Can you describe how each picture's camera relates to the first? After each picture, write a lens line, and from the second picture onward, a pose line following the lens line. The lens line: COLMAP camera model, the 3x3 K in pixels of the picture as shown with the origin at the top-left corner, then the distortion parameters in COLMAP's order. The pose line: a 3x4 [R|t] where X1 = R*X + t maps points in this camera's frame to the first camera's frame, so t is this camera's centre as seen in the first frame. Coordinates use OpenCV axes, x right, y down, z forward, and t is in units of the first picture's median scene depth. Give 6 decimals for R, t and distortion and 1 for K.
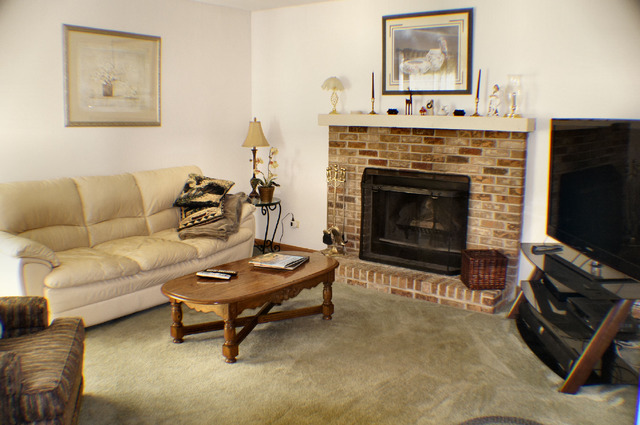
lens RADIAL K [[576.5, 0, 320.5], [0, 576.5, 213.3], [0, 0, 1]] dist [-0.123056, 0.013381]
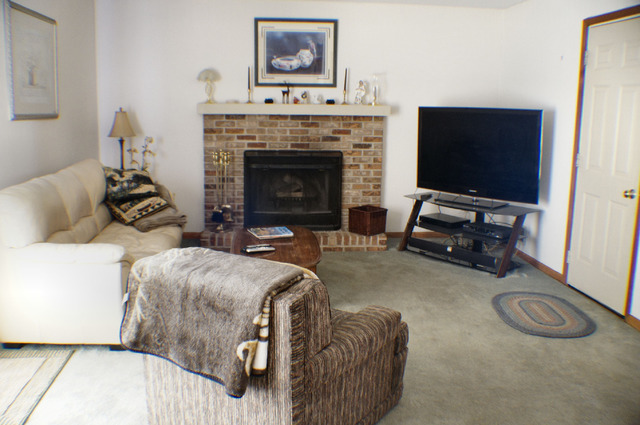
lens RADIAL K [[576.5, 0, 319.0], [0, 576.5, 209.1], [0, 0, 1]] dist [-0.123056, 0.013381]
pose [[0.752455, -0.120810, 0.647470, -0.622749], [0.107307, 0.992386, 0.060460, -0.019253], [-0.649844, 0.023985, 0.759689, 0.052123]]
